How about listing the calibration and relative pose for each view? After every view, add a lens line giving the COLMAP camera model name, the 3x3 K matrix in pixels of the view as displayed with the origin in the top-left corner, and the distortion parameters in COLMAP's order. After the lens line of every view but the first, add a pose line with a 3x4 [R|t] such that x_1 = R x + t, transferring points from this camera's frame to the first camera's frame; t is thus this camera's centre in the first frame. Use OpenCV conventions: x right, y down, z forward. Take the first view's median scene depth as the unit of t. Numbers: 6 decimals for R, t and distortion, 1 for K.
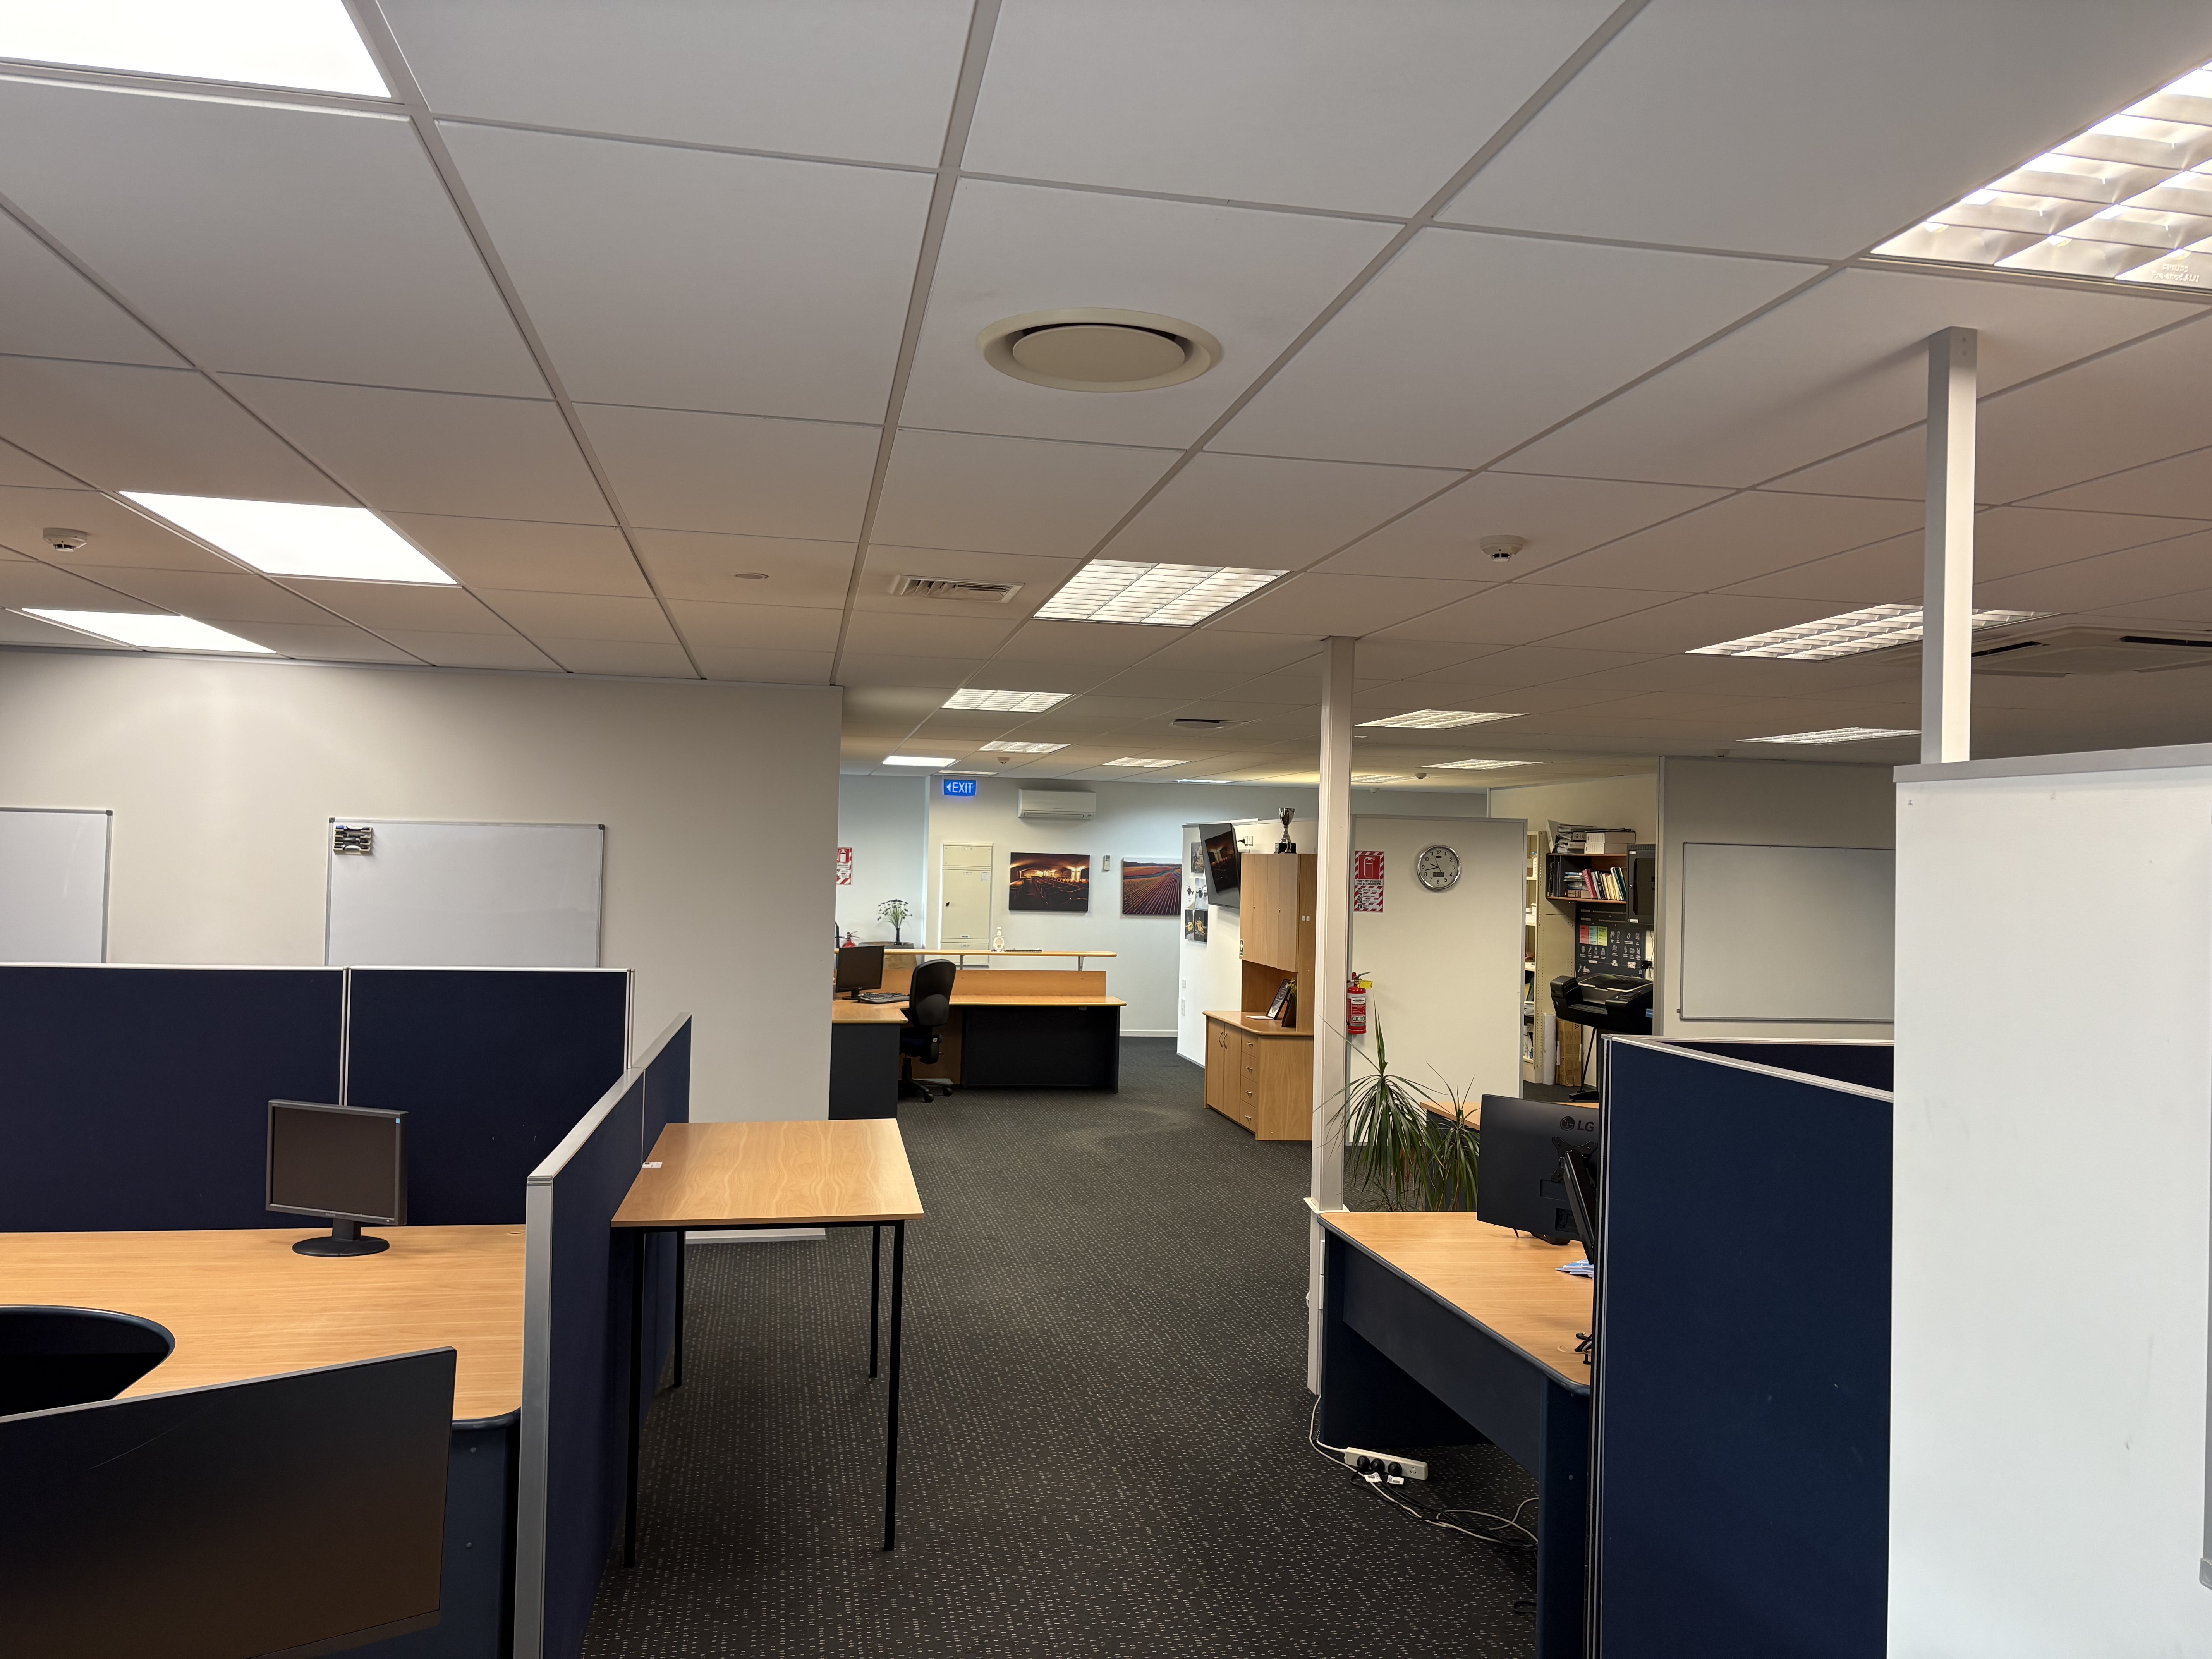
lens RADIAL K [[1661.1, 0, 1106.0], [0, 1661.1, 829.5], [0, 0, 1]] dist [0.129637, -0.000247]
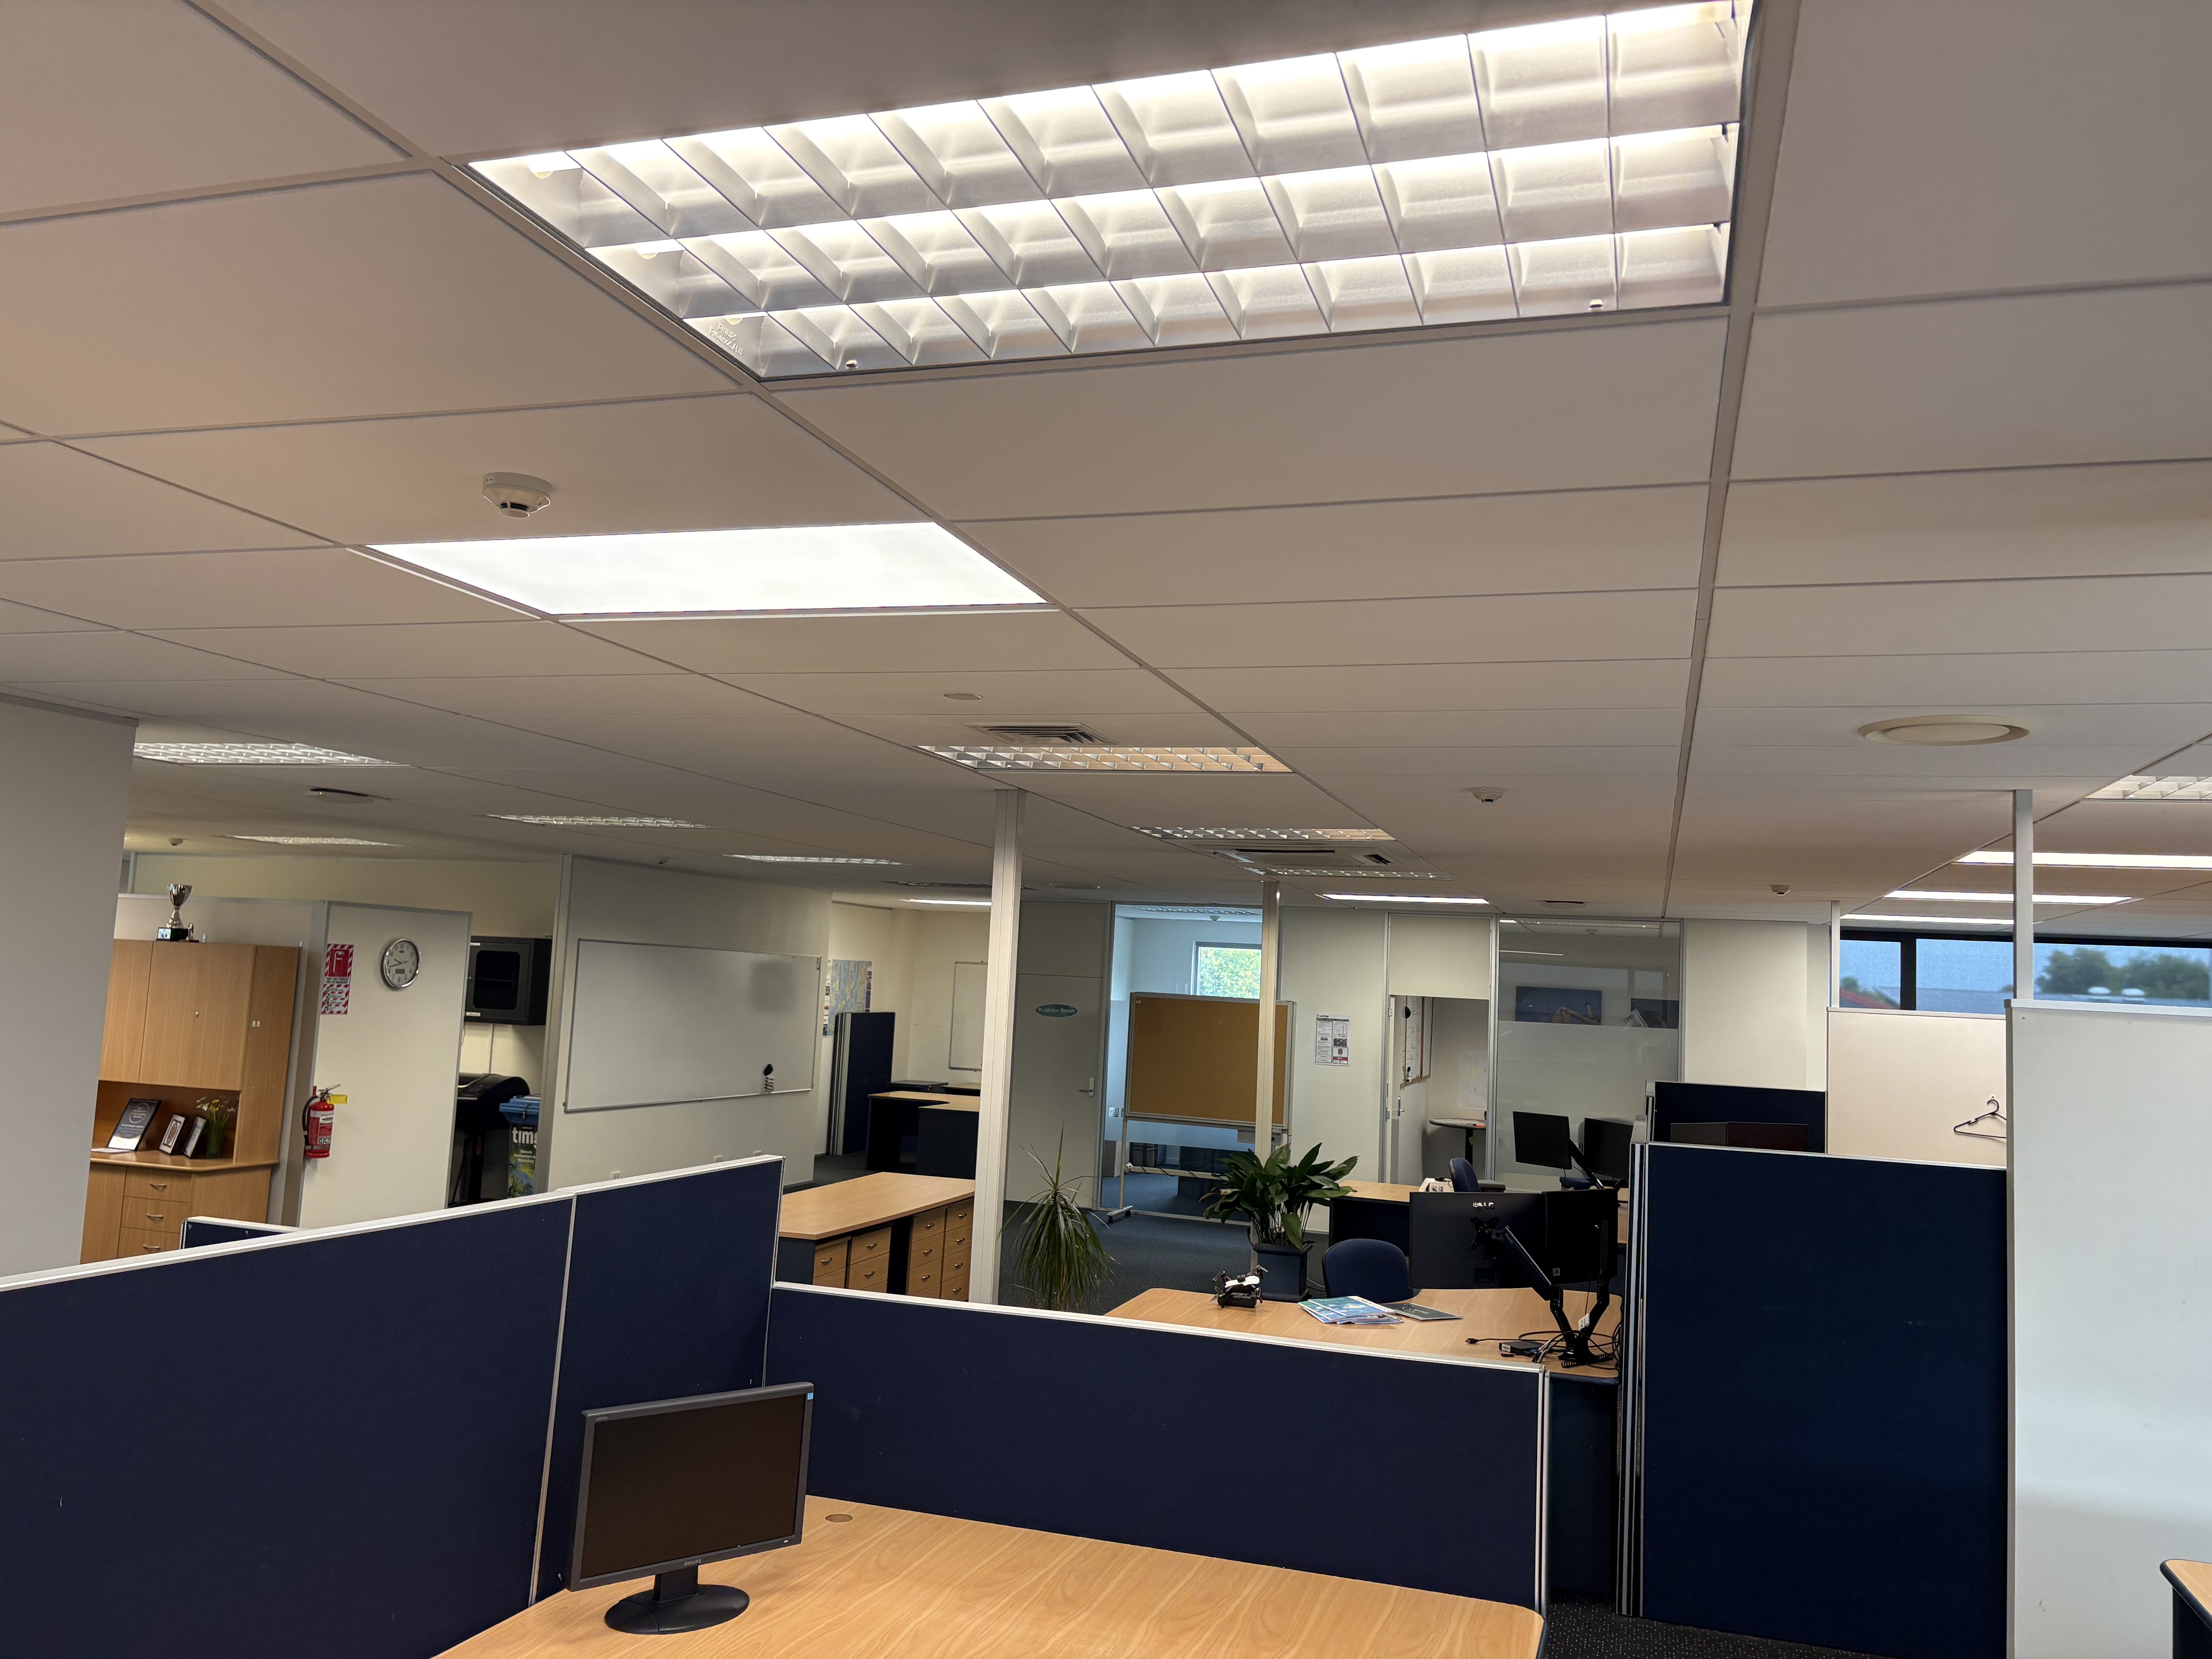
lens RADIAL K [[1639.9, 0, 1106.0], [0, 1639.9, 829.5], [0, 0, 1]] dist [0.016174, 0.000890]
pose [[0.466118, 0.081608, 0.880951, -0.415907], [-0.047296, 0.996611, -0.067297, -0.007815], [-0.883457, -0.010297, 0.468398, 0.247779]]
